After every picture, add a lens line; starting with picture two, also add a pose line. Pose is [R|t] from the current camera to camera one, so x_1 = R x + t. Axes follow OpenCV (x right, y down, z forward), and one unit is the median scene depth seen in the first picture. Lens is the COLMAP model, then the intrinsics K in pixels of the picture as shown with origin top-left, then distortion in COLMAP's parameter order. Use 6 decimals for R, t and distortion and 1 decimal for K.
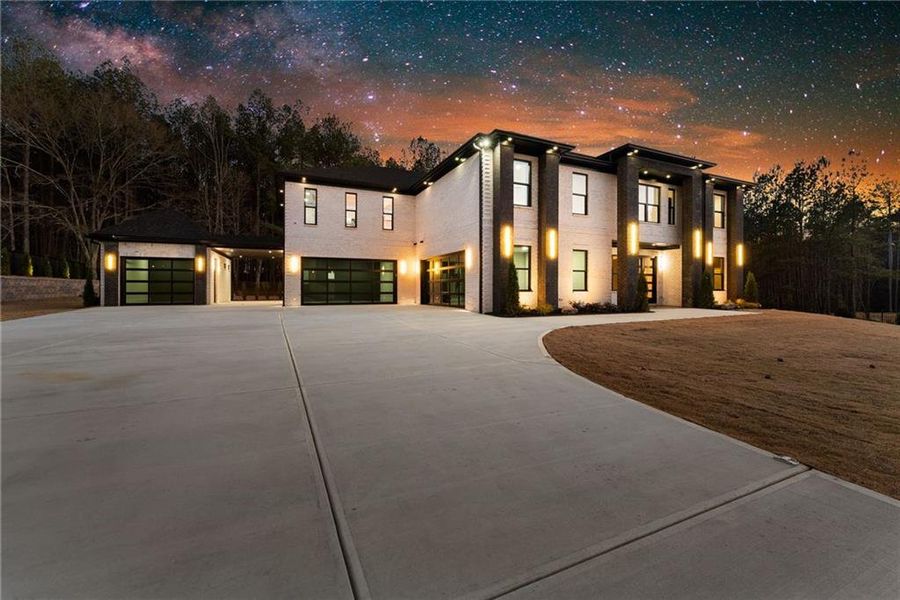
lens RADIAL K [[368.7, 0, 453.4], [0, 368.7, 290.2], [0, 0, 1]] dist [-0.000141, 0.000035]
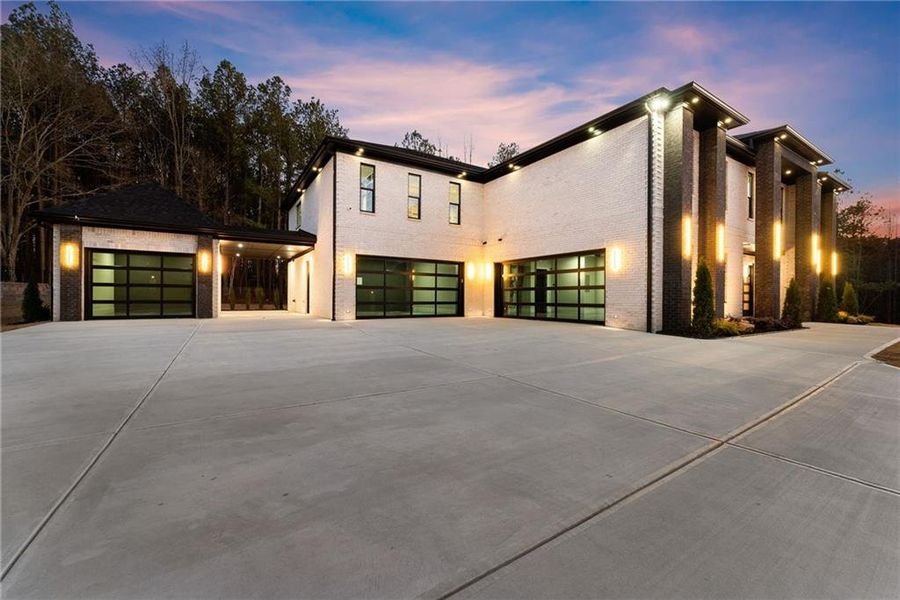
lens RADIAL K [[364.0, 0, 450.0], [0, 364.0, 300.0], [0, 0, 1]] dist [0.002626, -0.000027]
pose [[0.991572, 0.006653, 0.129384, -0.315907], [-0.007199, 0.999967, 0.003754, -0.002252], [-0.129355, -0.004654, 0.991587, 0.239480]]
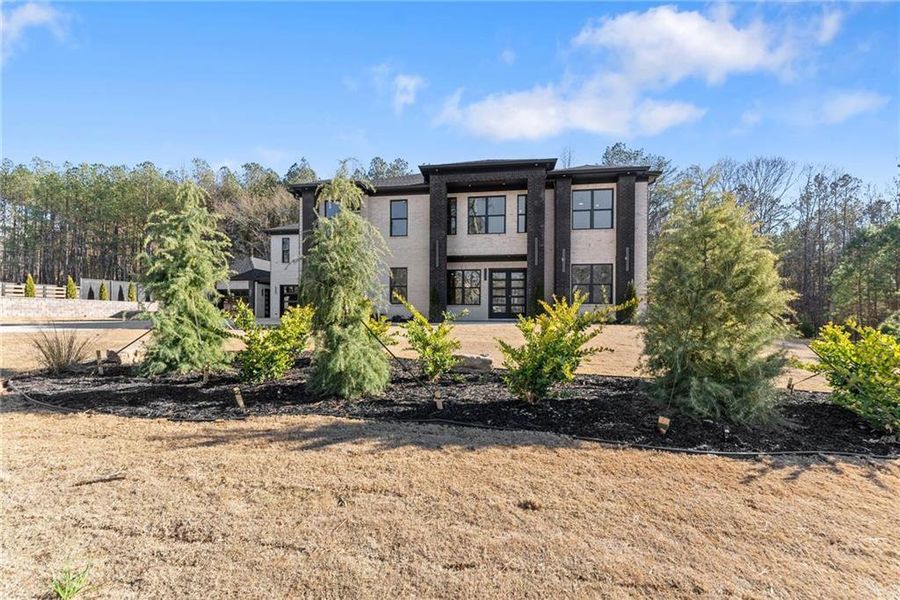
lens RADIAL K [[370.9, 0, 449.6], [0, 370.9, 323.1], [0, 0, 1]] dist [-0.001290, 0.000360]
pose [[0.843462, 0.010785, -0.537081, 0.949515], [-0.004204, 0.999900, 0.013477, 0.038635], [0.537173, -0.009109, 0.843423, 0.107179]]
